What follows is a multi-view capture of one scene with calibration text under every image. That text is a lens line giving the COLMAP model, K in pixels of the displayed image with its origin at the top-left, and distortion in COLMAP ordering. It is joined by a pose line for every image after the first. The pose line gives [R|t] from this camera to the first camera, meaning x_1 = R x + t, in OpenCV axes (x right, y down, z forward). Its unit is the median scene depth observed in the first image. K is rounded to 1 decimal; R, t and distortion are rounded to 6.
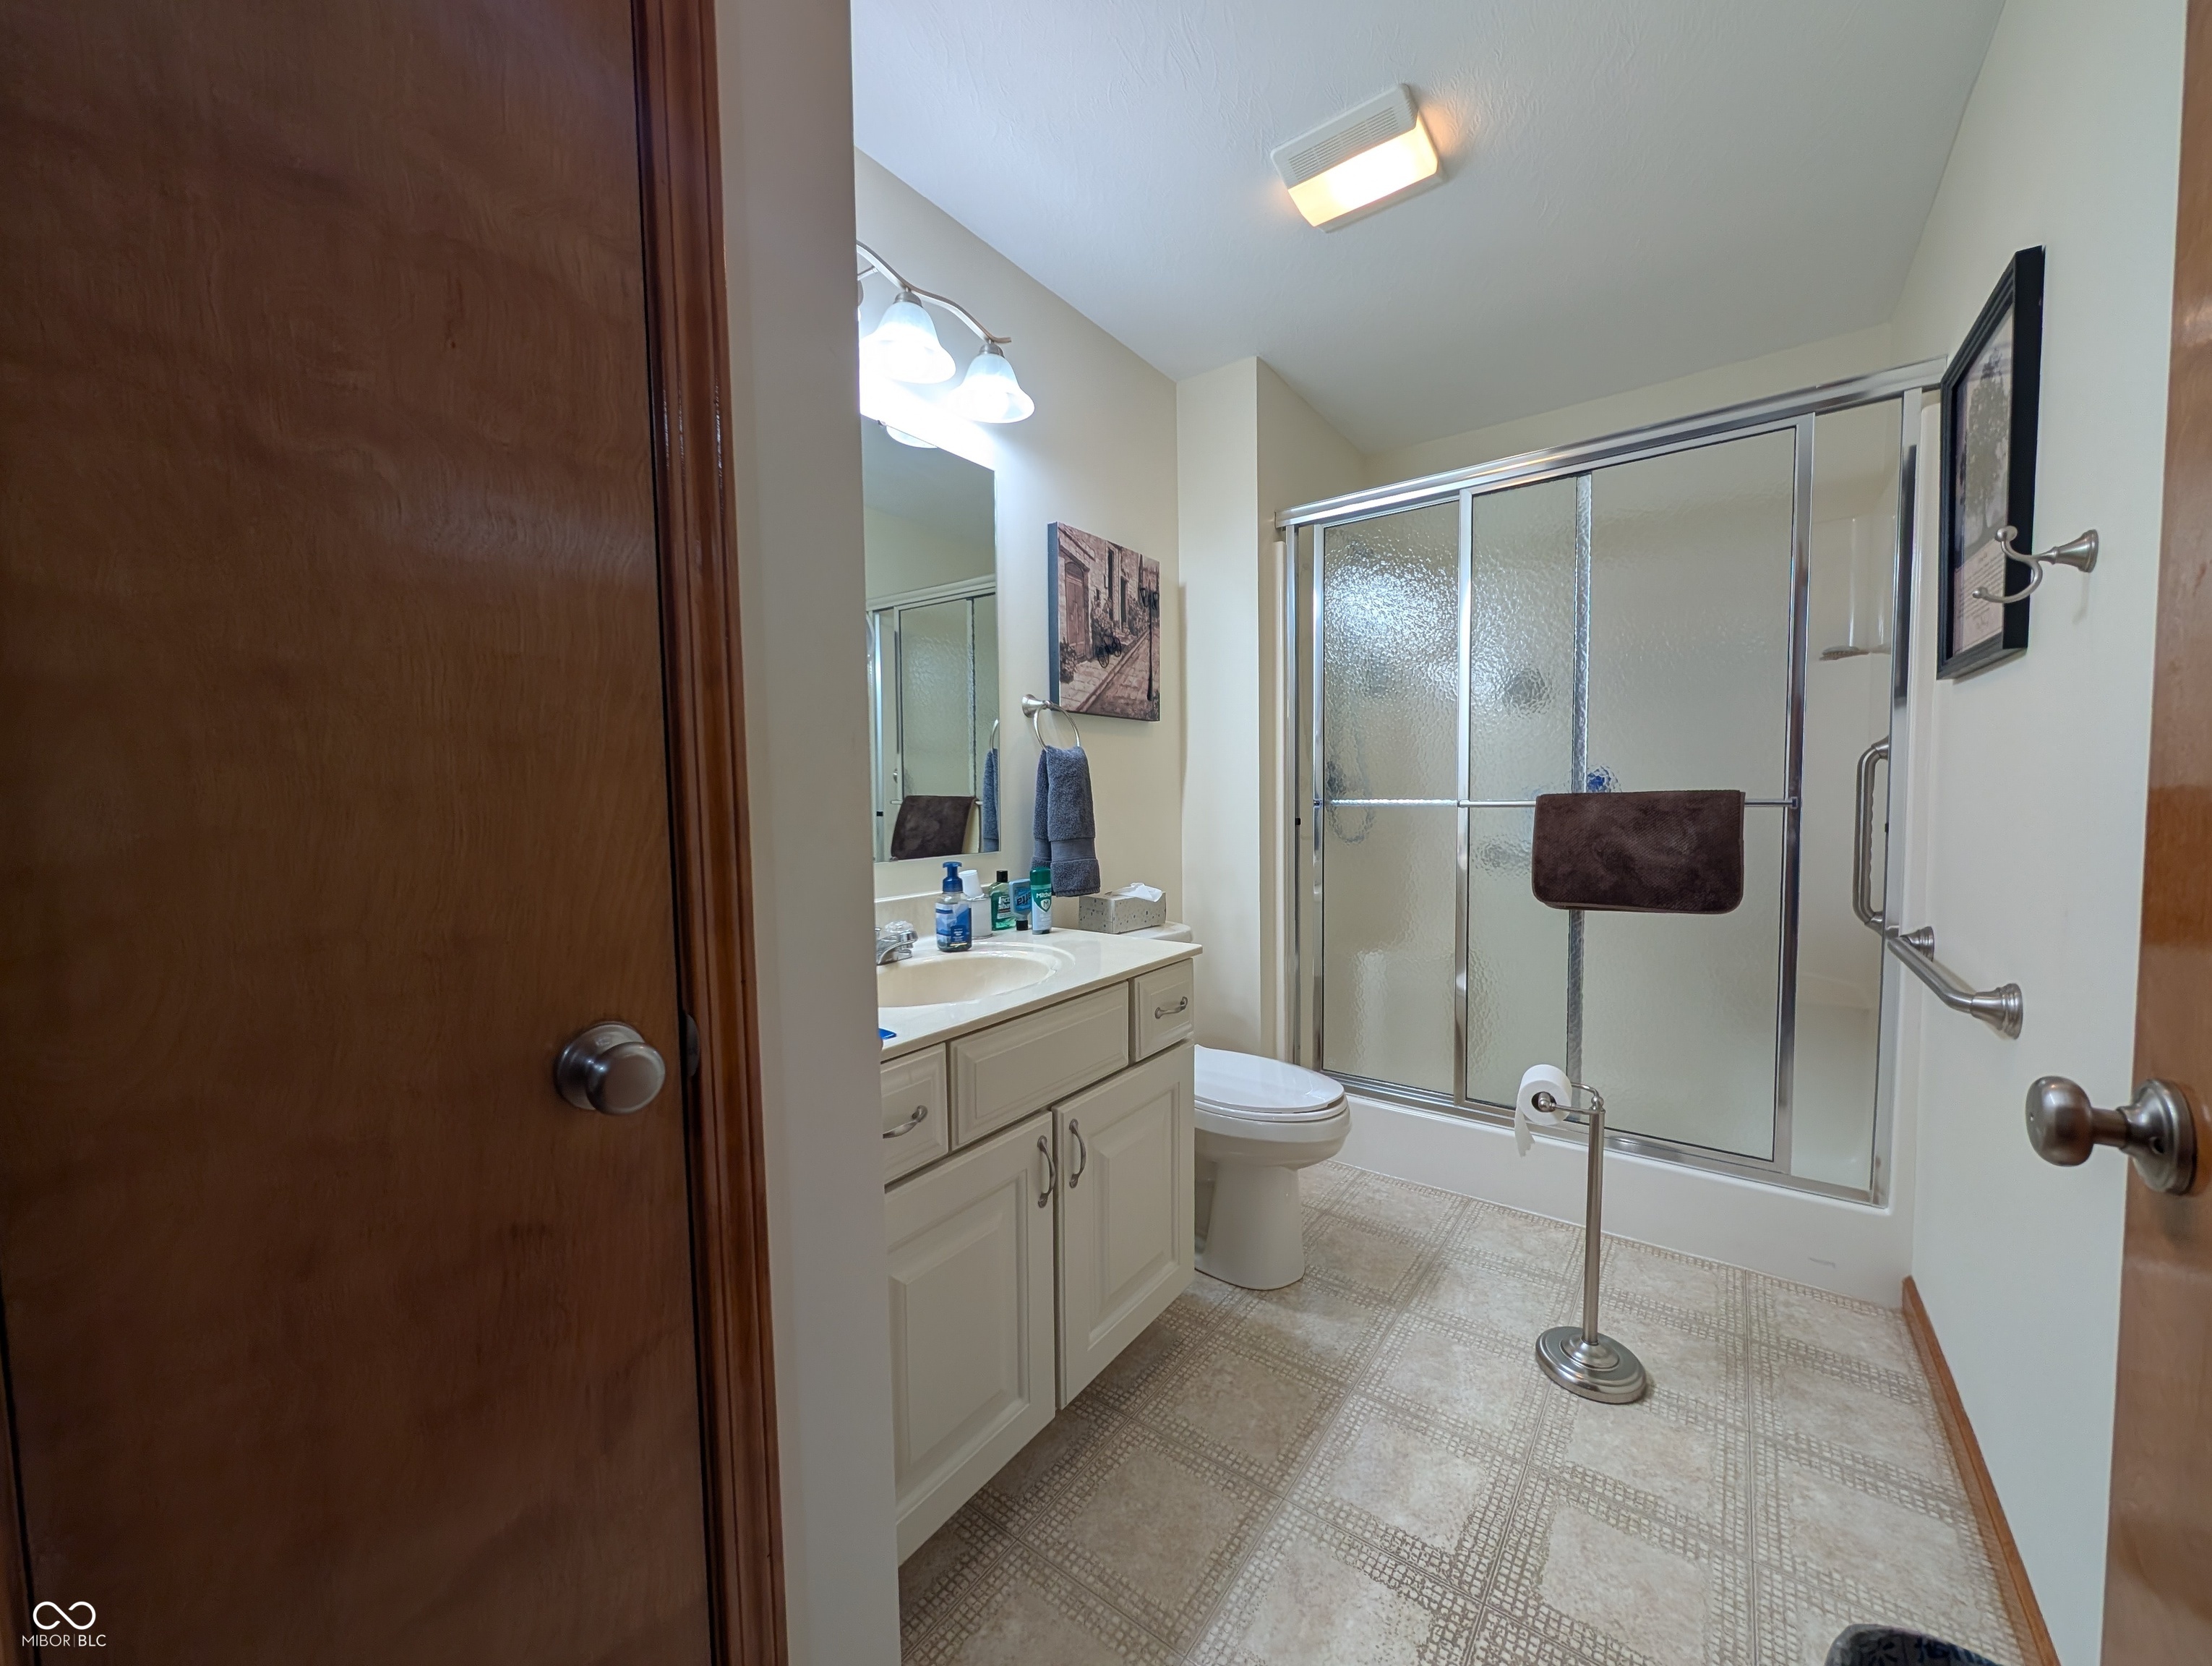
lens RADIAL K [[833.5, 0, 1102.8], [0, 833.5, 827.1], [0, 0, 1]] dist [0.006699, -0.000050]
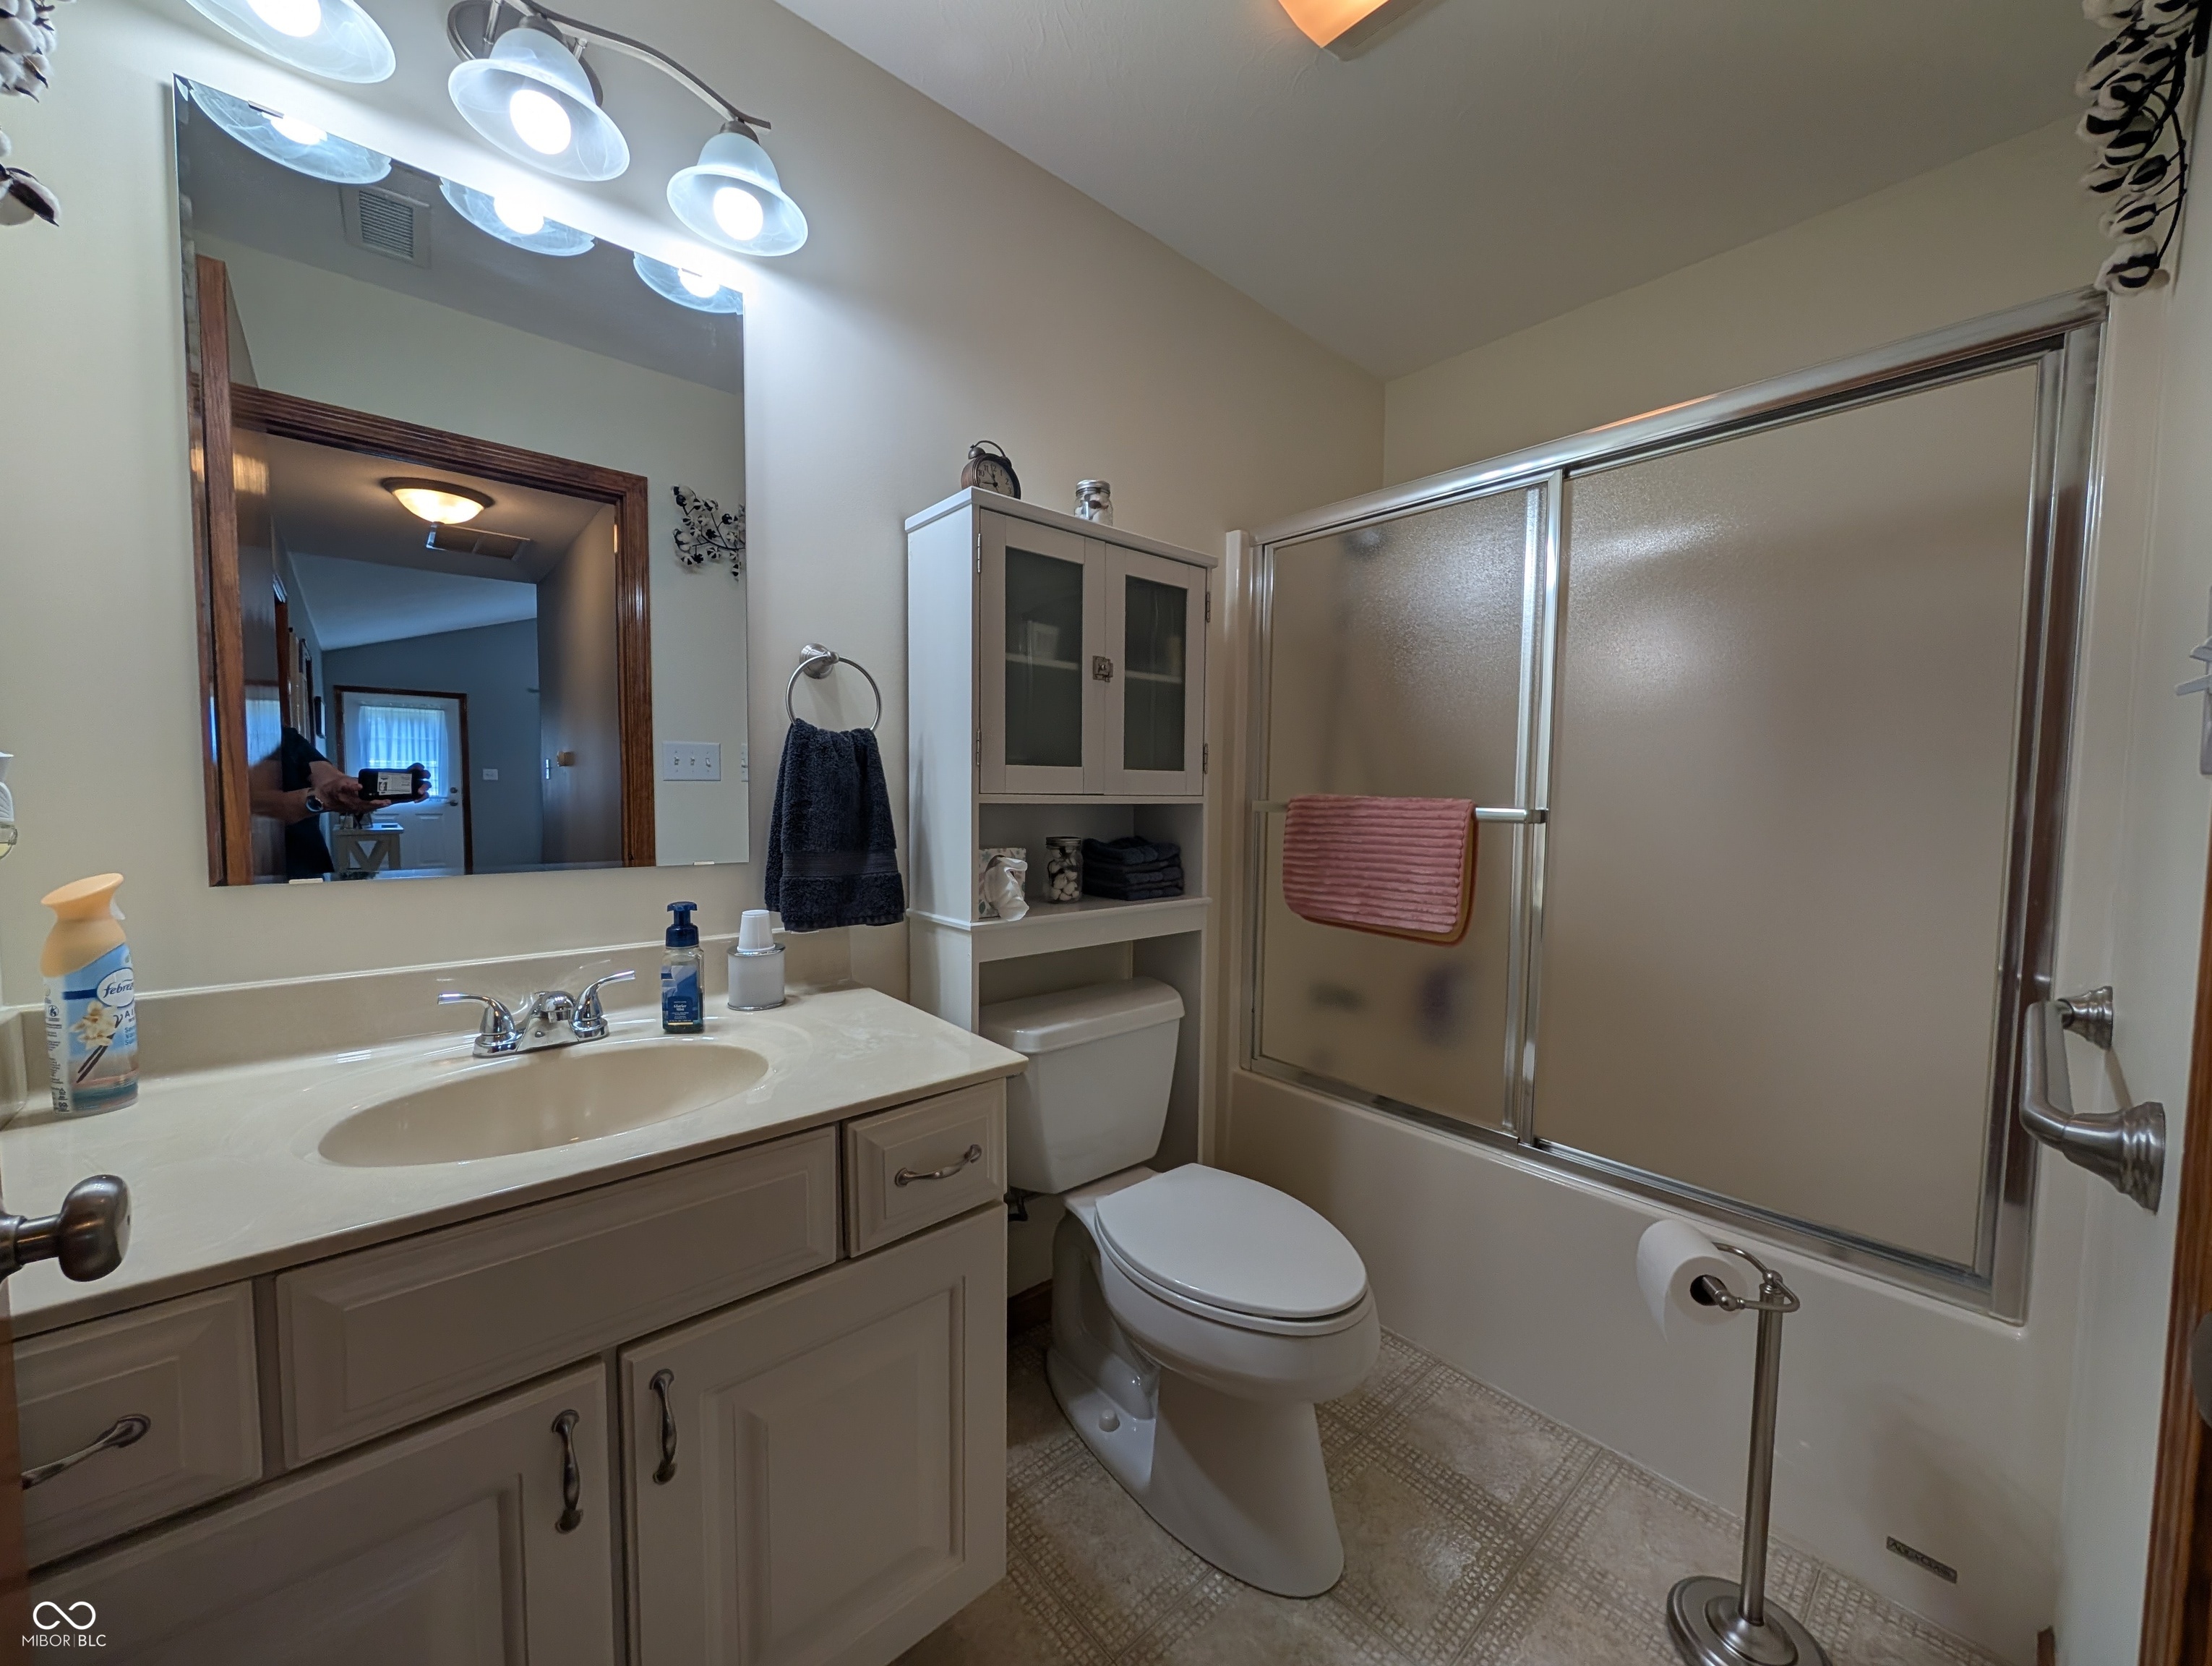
lens RADIAL K [[833.5, 0, 1128.8], [0, 833.5, 833.2], [0, 0, 1]] dist [0.006699, -0.000050]
pose [[0.981050, 0.051591, -0.186760, 0.287853], [-0.050189, 0.998665, 0.012227, -0.039673], [0.187142, -0.002622, 0.982329, 0.368551]]
